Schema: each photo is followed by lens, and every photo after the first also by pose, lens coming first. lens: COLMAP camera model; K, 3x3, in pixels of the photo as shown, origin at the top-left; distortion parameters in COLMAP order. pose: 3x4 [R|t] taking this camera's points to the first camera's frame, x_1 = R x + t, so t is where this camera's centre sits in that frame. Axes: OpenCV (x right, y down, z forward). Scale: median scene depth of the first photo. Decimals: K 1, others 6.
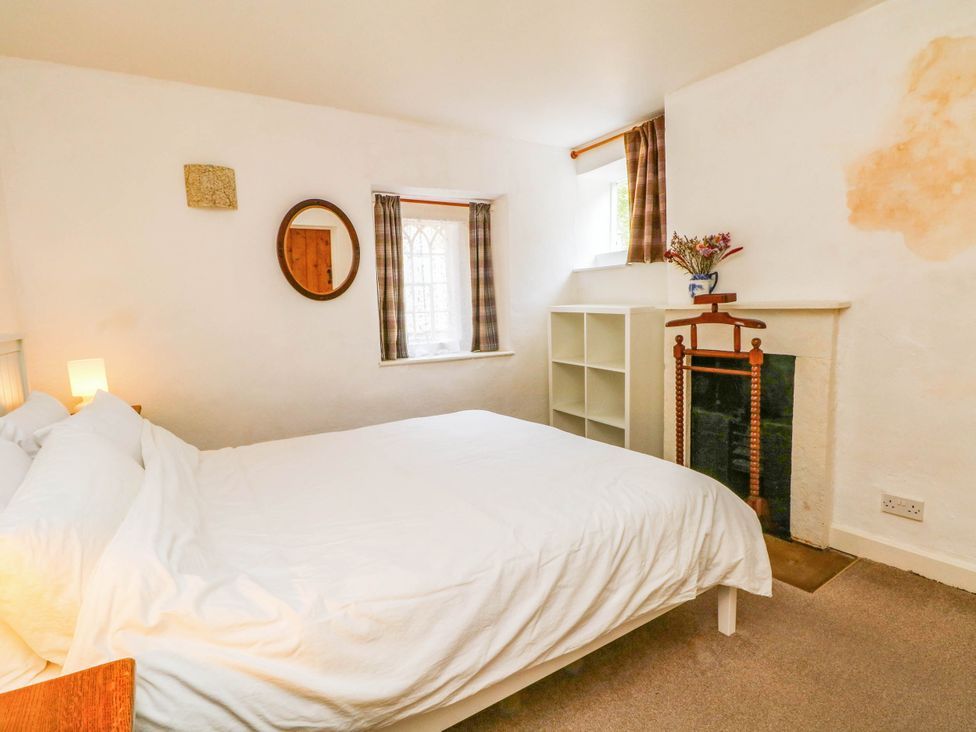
lens RADIAL K [[512.9, 0, 483.9], [0, 512.9, 363.0], [0, 0, 1]] dist [0.000988, -0.013793]
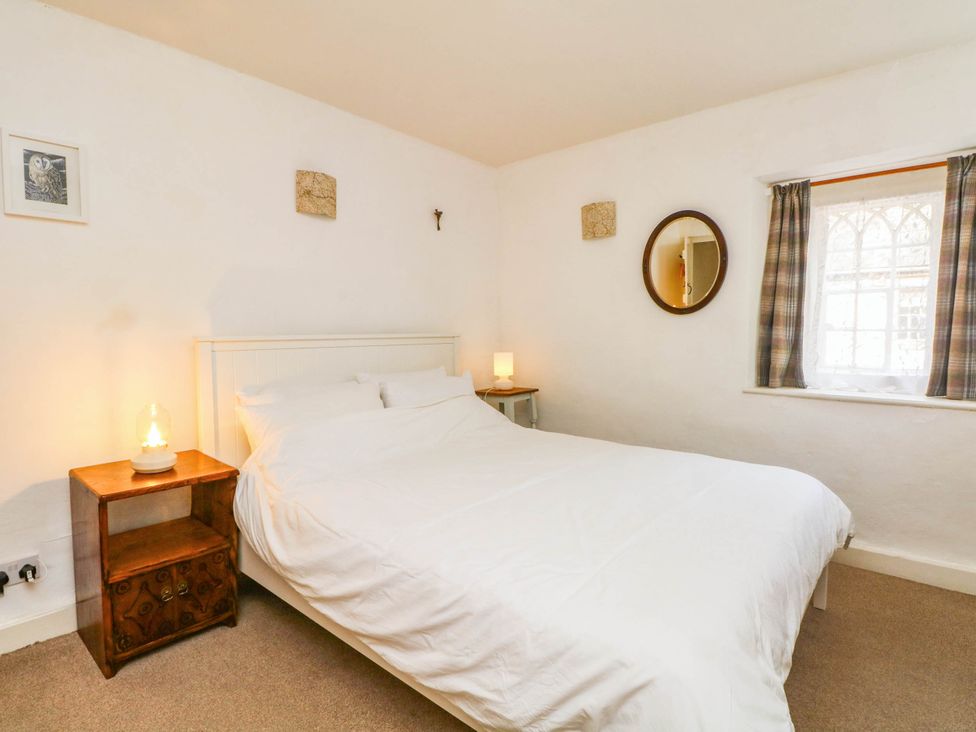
lens RADIAL K [[512.9, 0, 483.9], [0, 512.9, 363.0], [0, 0, 1]] dist [0.000988, -0.013793]
pose [[0.284622, 0.098385, -0.953578, 0.463369], [-0.108728, 0.991614, 0.069856, -0.052340], [0.952454, 0.083798, 0.292933, 0.332704]]
